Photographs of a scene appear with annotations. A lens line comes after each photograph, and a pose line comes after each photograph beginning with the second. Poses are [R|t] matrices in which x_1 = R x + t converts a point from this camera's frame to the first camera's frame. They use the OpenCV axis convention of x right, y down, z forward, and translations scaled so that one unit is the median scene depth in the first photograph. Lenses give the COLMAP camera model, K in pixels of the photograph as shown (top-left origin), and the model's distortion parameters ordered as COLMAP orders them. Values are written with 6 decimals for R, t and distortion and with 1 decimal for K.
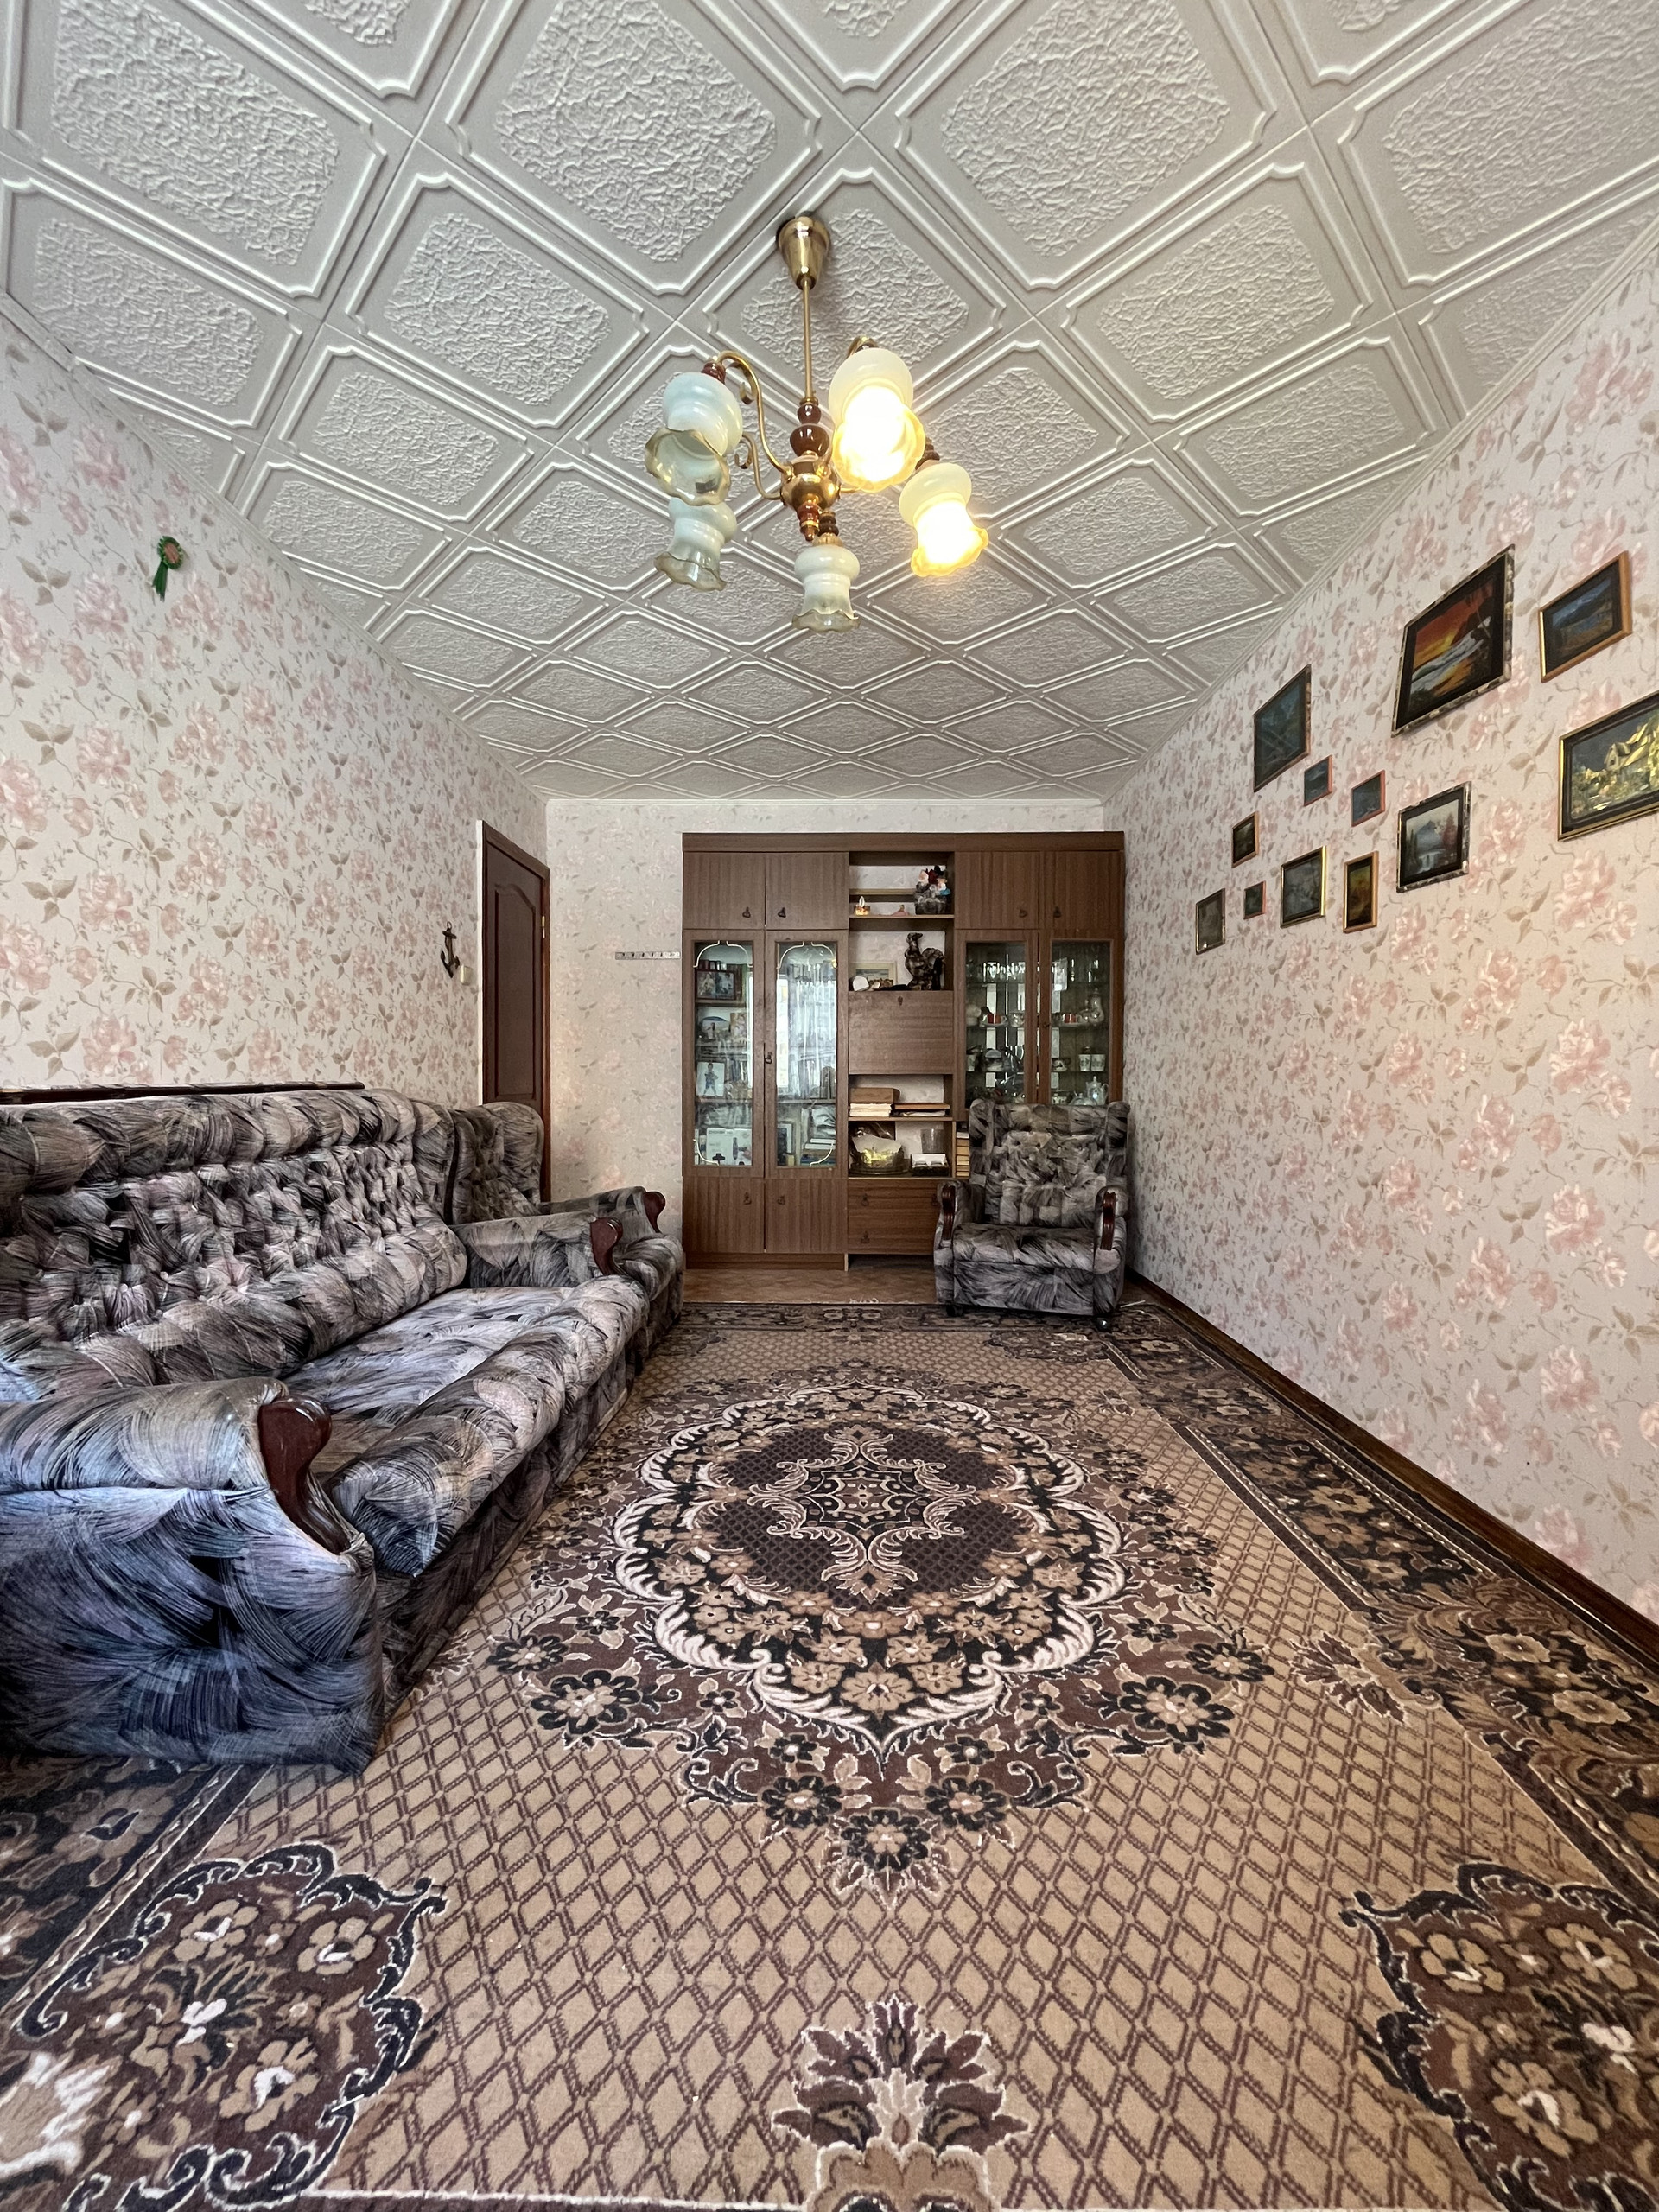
lens RADIAL K [[898.8, 0, 828.4], [0, 898.8, 1106.9], [0, 0, 1]] dist [-0.005770, 0.000703]
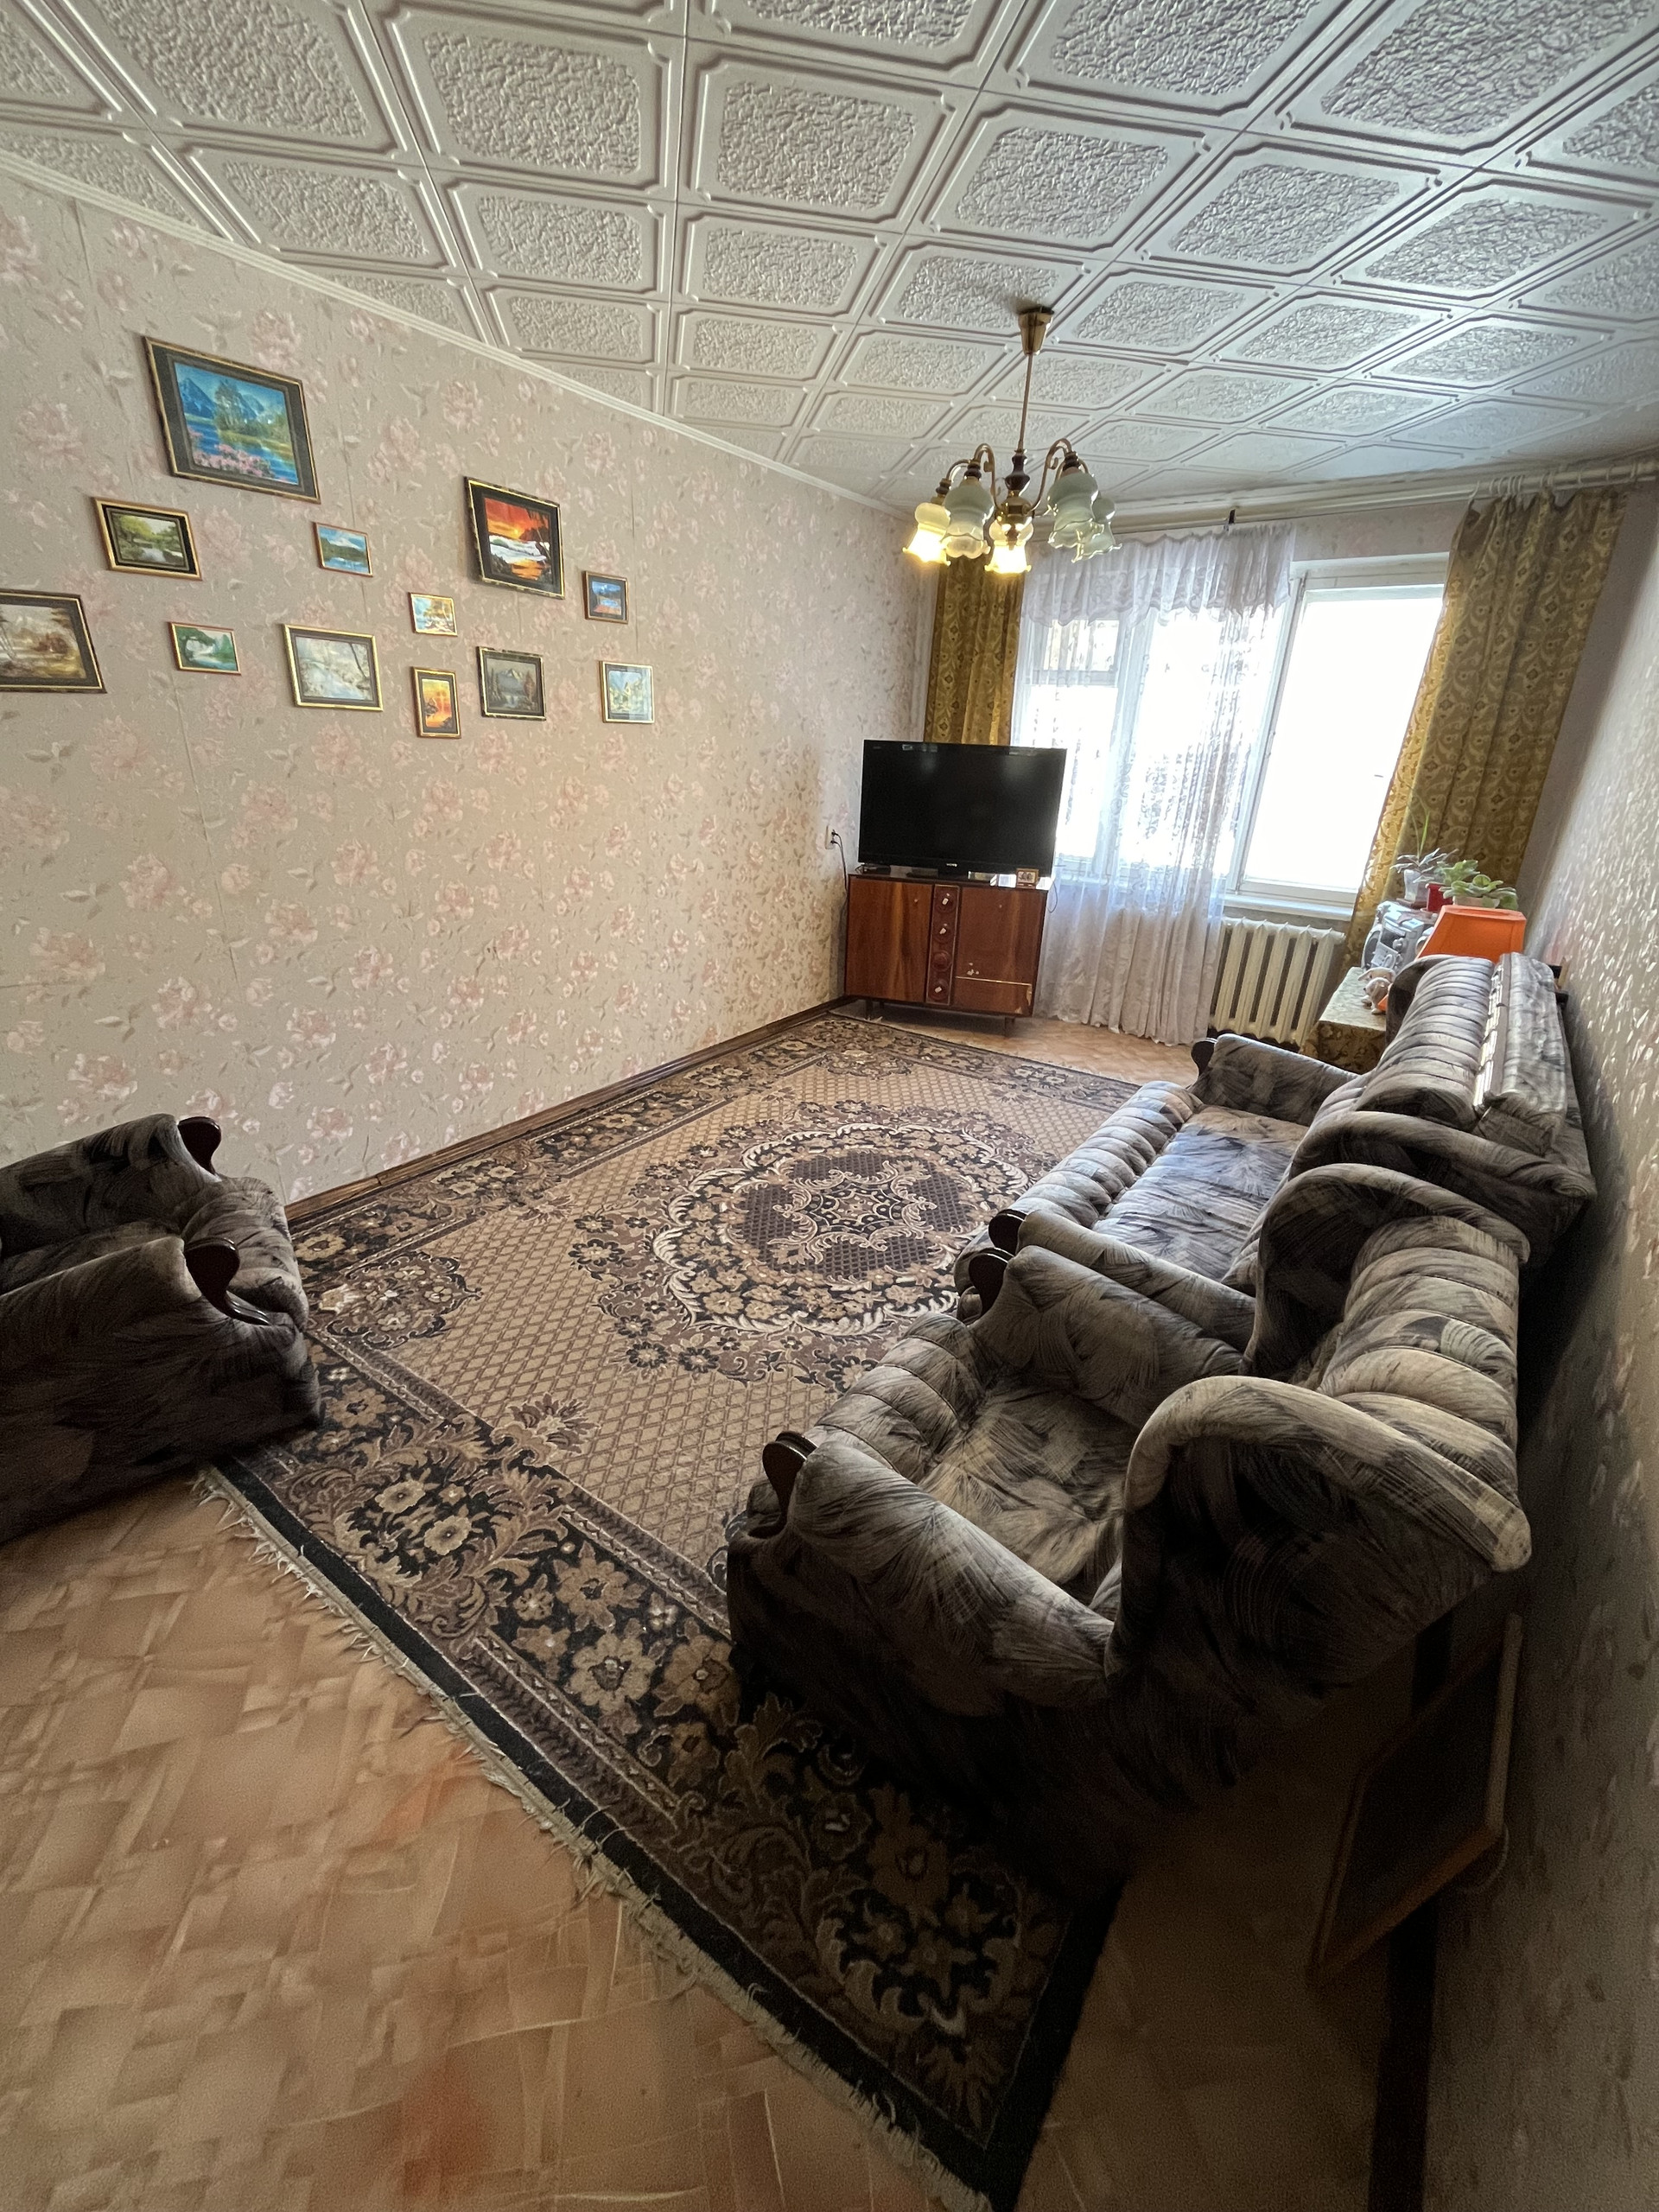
lens RADIAL K [[898.8, 0, 824.8], [0, 898.8, 1102.3], [0, 0, 1]] dist [-0.005770, 0.000703]
pose [[-0.830065, -0.237417, 0.504605, -0.593604], [-0.011840, 0.912148, 0.409690, -0.290362], [-0.557542, 0.334095, -0.759953, 2.052079]]
